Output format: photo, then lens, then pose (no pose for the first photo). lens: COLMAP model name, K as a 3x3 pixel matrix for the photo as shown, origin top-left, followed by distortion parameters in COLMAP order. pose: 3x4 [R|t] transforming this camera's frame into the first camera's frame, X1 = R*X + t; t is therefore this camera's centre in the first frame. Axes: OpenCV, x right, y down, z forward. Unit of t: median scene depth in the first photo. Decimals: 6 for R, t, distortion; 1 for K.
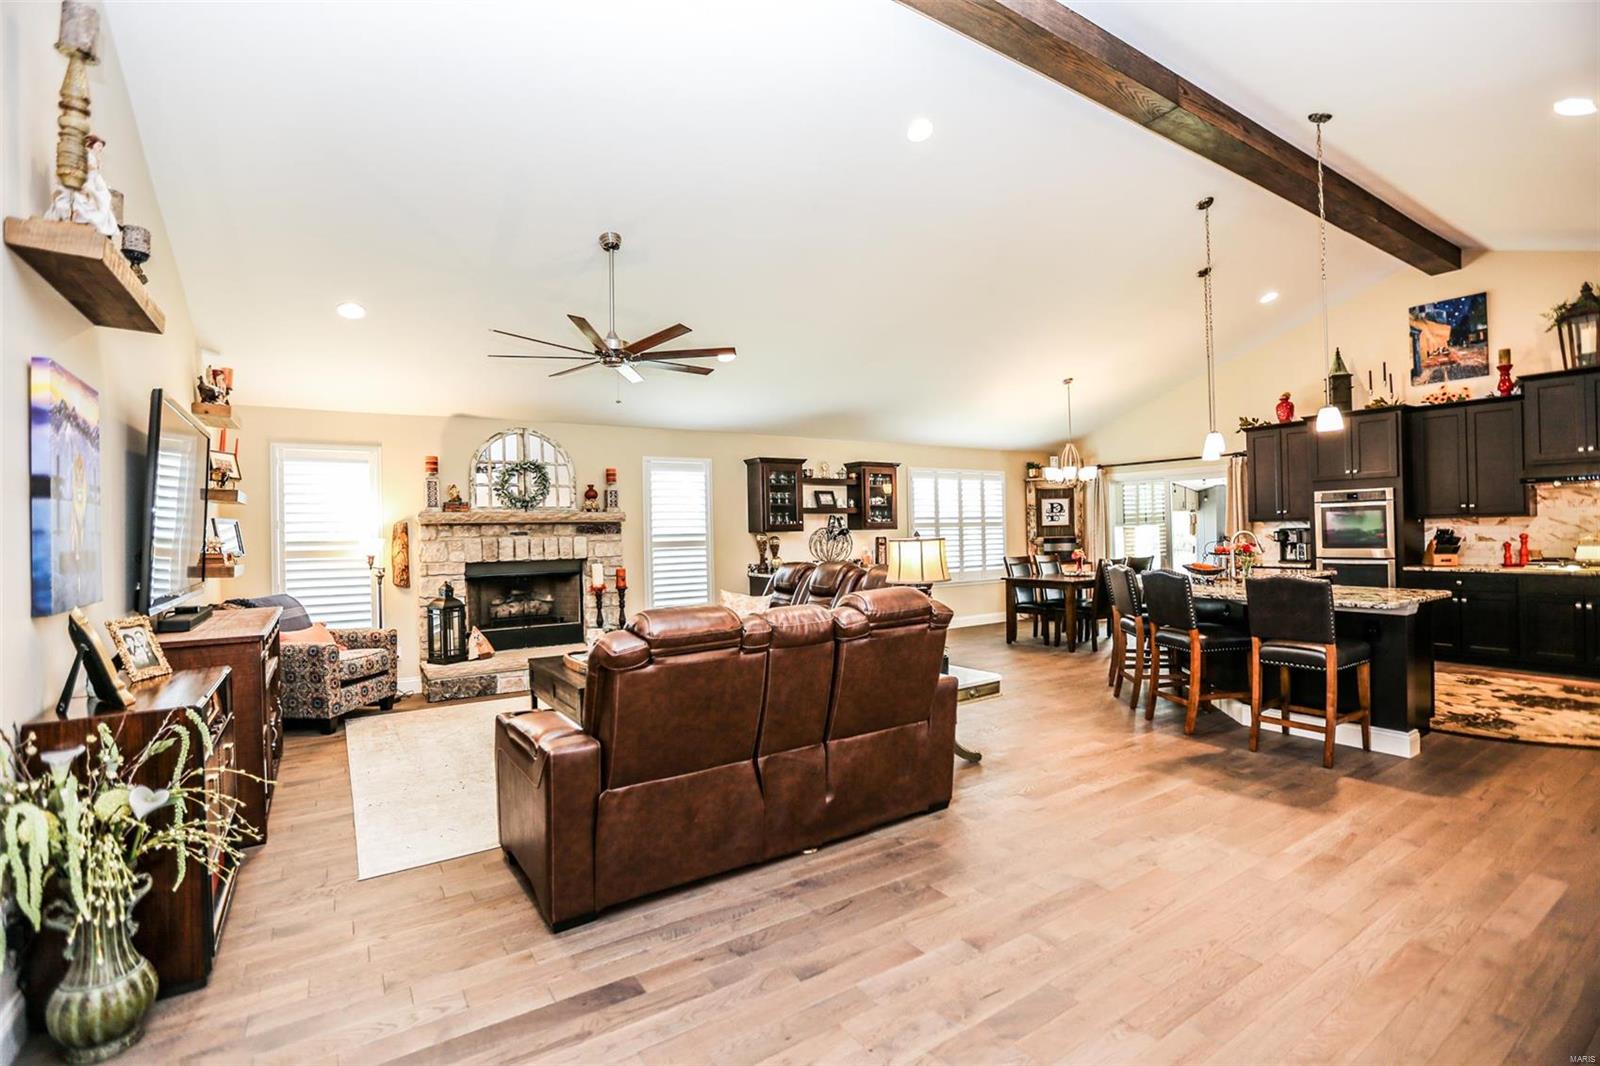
lens RADIAL K [[730.4, 0, 796.1], [0, 730.4, 531.8], [0, 0, 1]] dist [-0.040487, 0.011099]
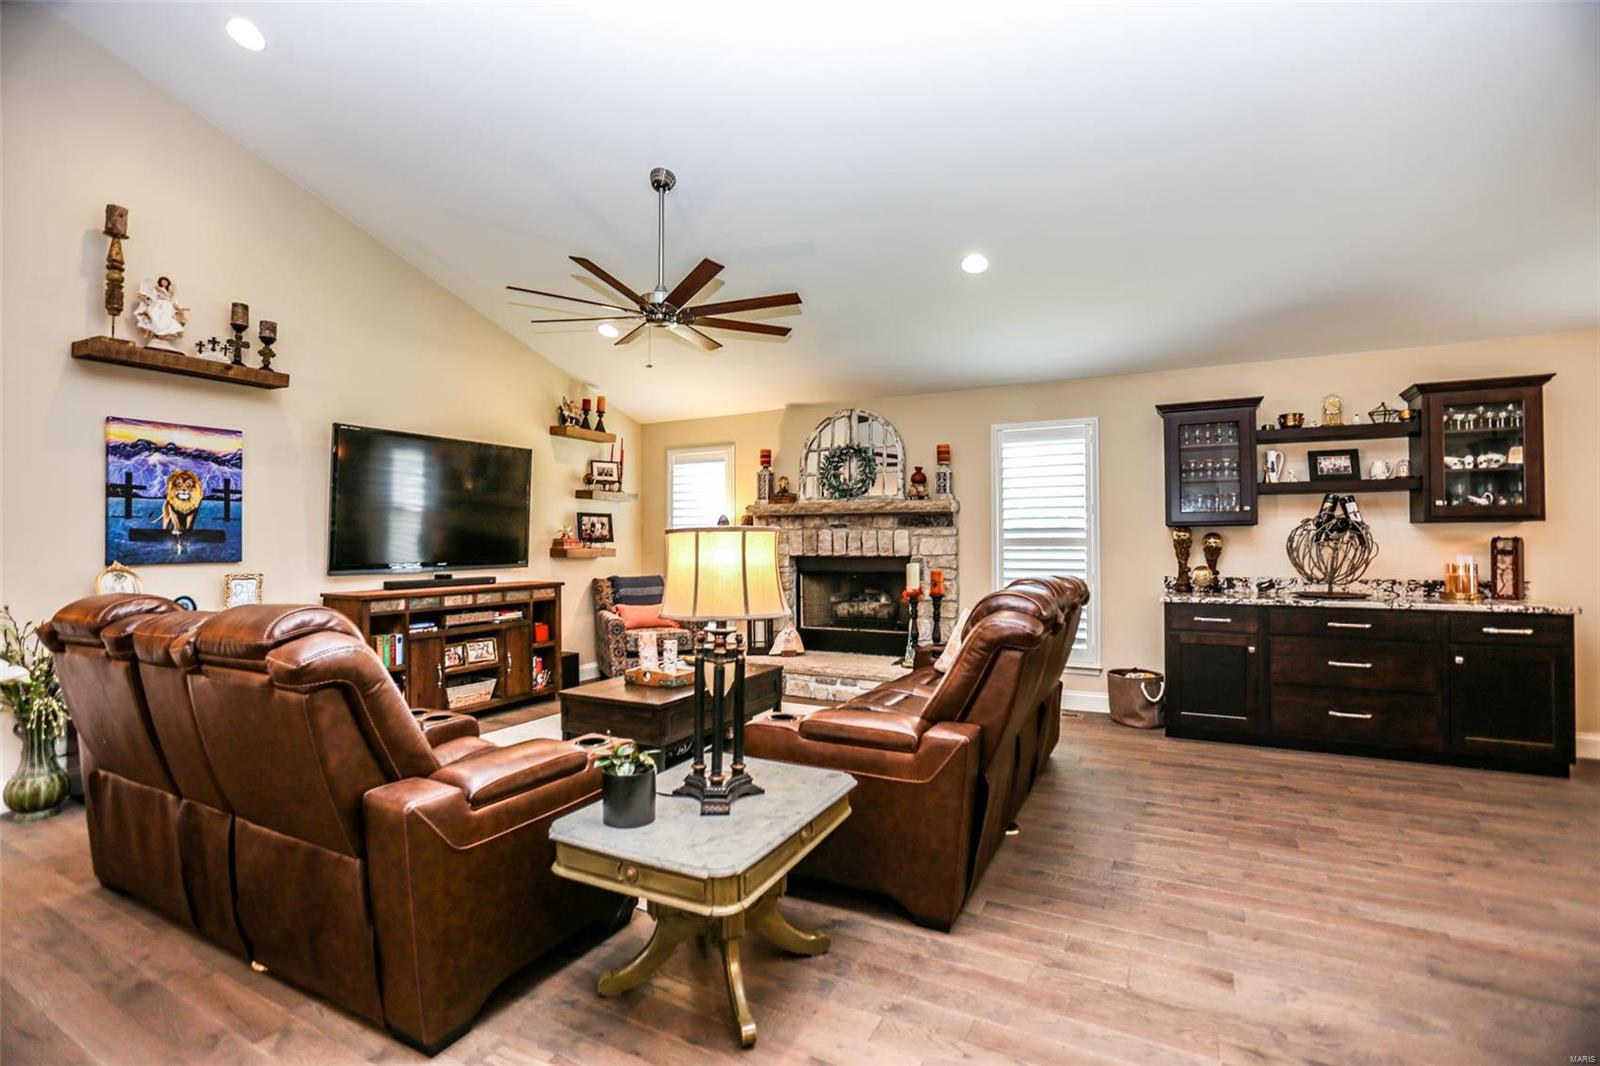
lens RADIAL K [[730.4, 0, 790.9], [0, 730.4, 536.5], [0, 0, 1]] dist [-0.040487, 0.011099]
pose [[0.475416, 0.014242, -0.879646, 0.388325], [-0.006064, 0.999898, 0.012912, 0.004073], [0.879740, -0.000805, 0.475454, 0.502892]]
